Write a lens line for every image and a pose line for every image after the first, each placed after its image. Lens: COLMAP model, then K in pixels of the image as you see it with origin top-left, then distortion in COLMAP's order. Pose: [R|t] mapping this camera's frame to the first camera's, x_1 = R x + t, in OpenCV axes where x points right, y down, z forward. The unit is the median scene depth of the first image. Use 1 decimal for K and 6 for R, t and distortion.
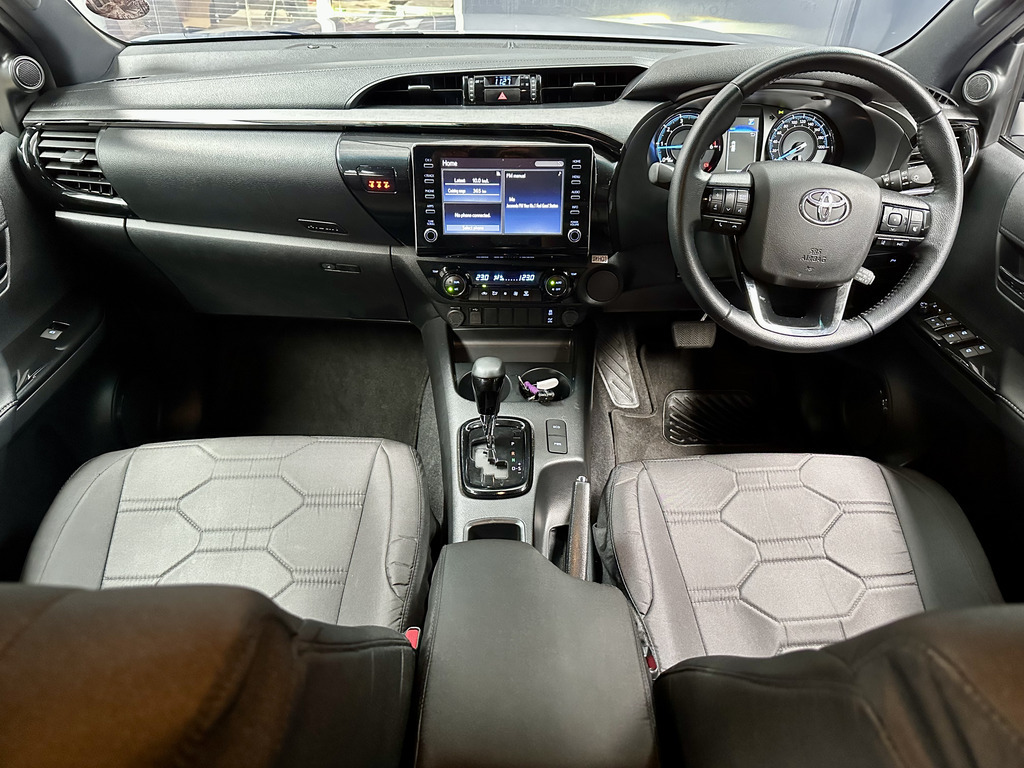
lens RADIAL K [[718.9, 0, 512.2], [0, 718.9, 379.4], [0, 0, 1]] dist [-0.023608, -0.003055]
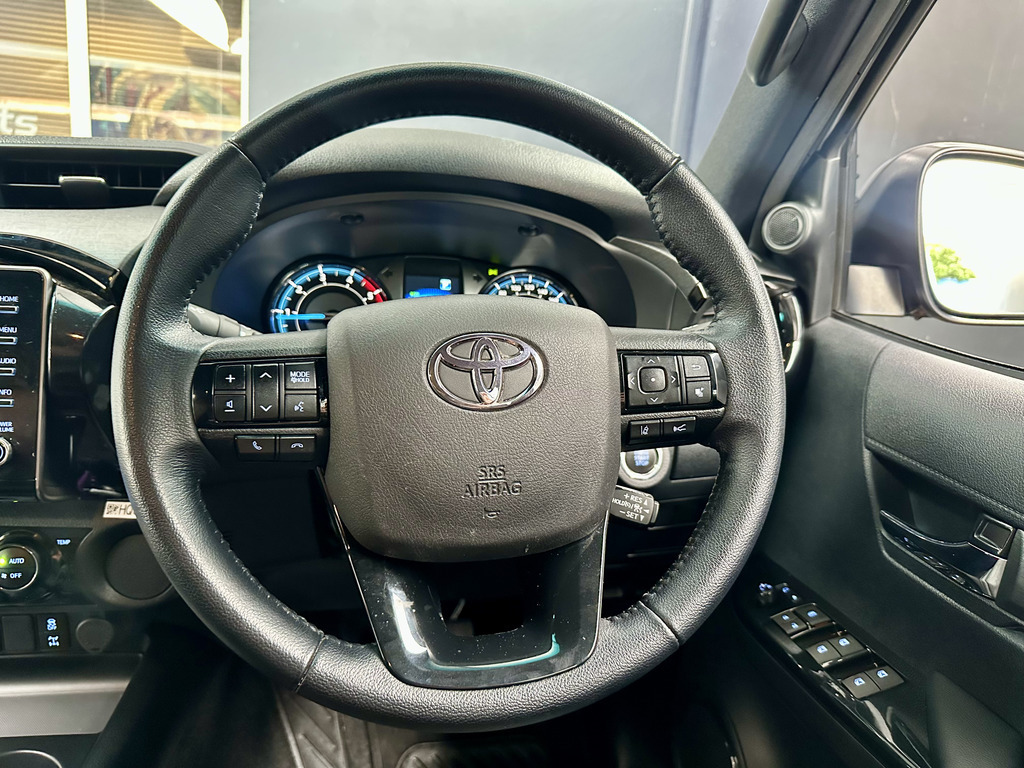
lens RADIAL K [[718.9, 0, 512.2], [0, 718.9, 379.4], [0, 0, 1]] dist [-0.023608, -0.003055]
pose [[0.987748, 0.018953, 0.154900, 0.309597], [0.041548, 0.924833, -0.378097, -0.056120], [-0.150423, 0.379900, 0.912715, 0.484894]]
